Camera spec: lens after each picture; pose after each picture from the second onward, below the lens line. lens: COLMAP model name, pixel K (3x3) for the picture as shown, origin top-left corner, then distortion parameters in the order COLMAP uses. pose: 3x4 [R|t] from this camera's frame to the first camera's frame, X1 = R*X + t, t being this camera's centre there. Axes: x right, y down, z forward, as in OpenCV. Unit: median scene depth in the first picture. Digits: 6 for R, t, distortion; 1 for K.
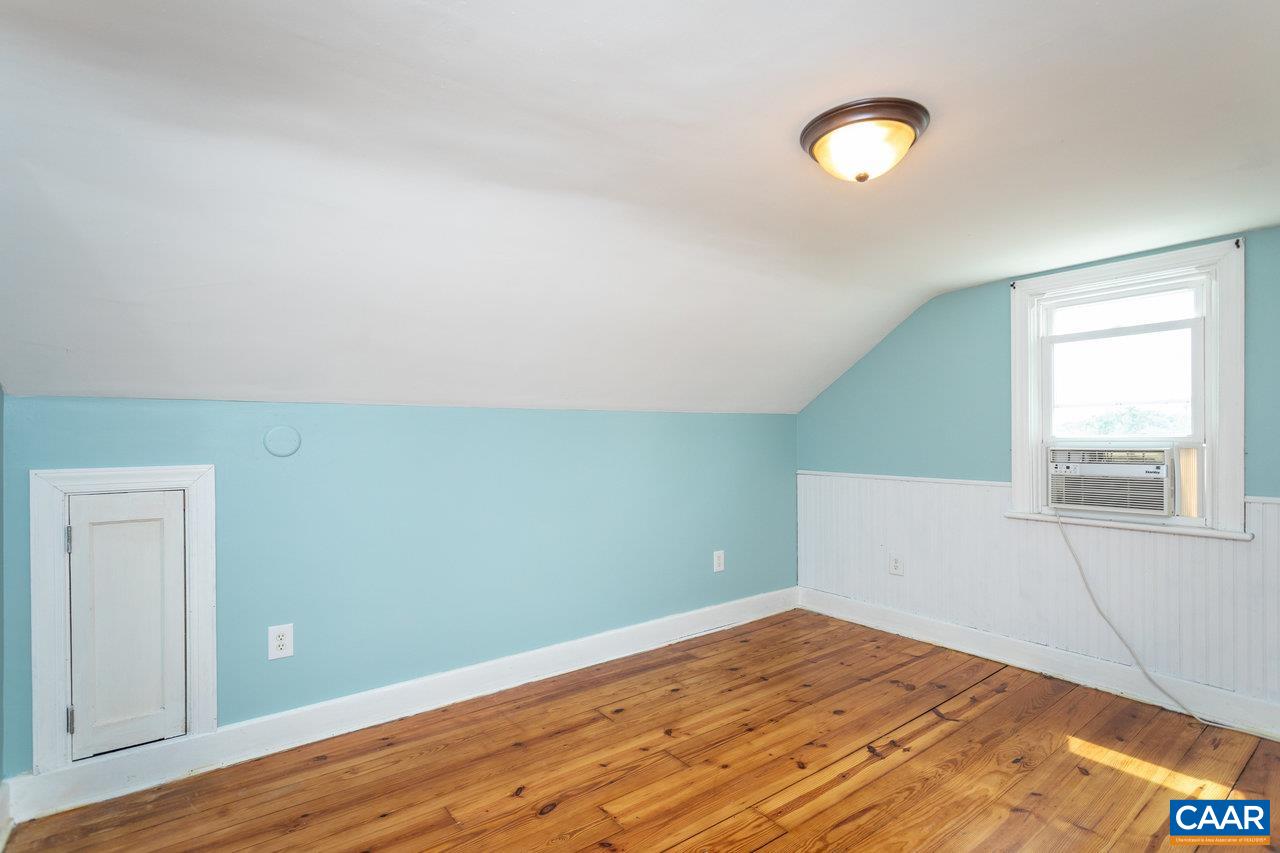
lens RADIAL K [[607.6, 0, 630.9], [0, 607.6, 433.4], [0, 0, 1]] dist [0.000565, -0.000066]
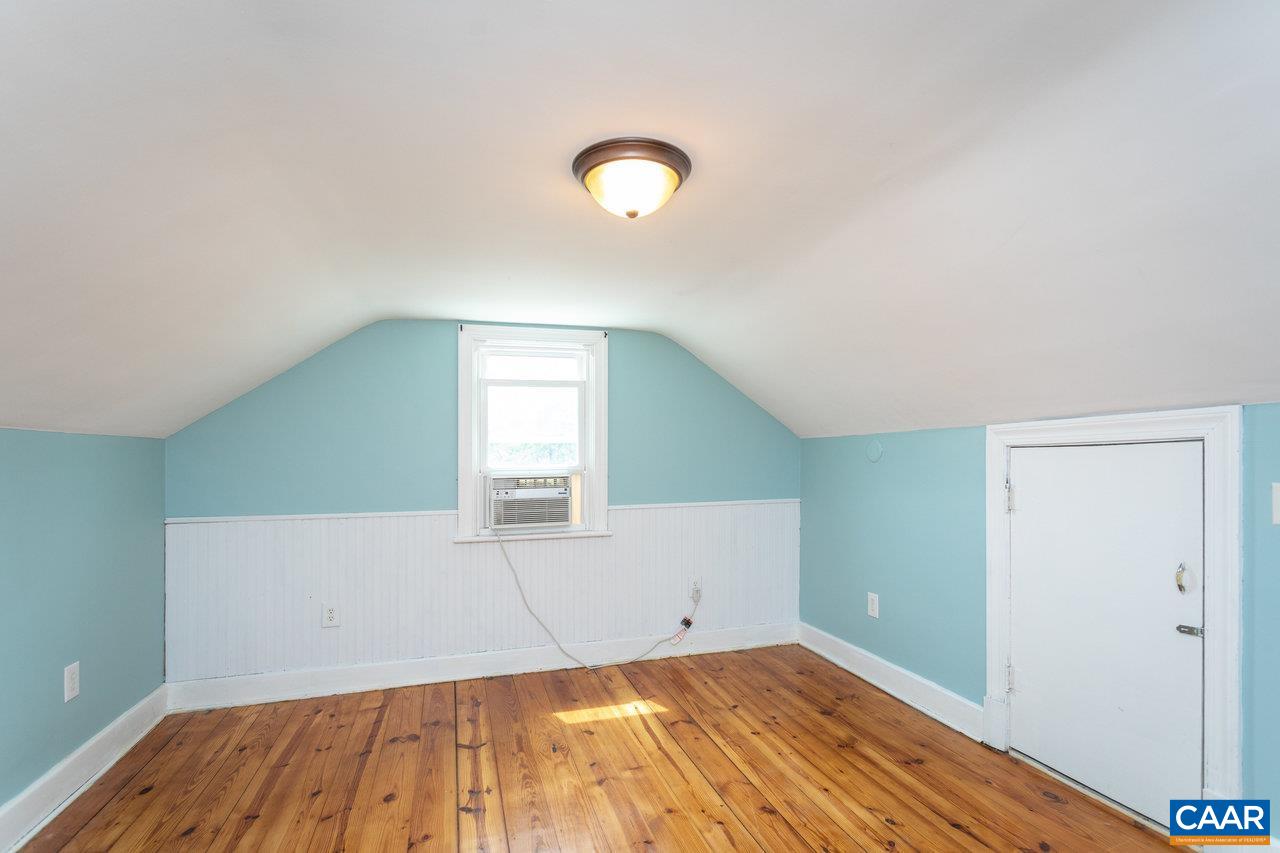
lens RADIAL K [[617.3, 0, 644.8], [0, 617.3, 461.7], [0, 0, 1]] dist [-0.000370, -0.000350]
pose [[0.320966, 0.000574, 0.947091, -0.324932], [0.004925, 0.999985, -0.002275, -0.000618], [-0.947078, 0.005394, 0.320959, 0.362670]]
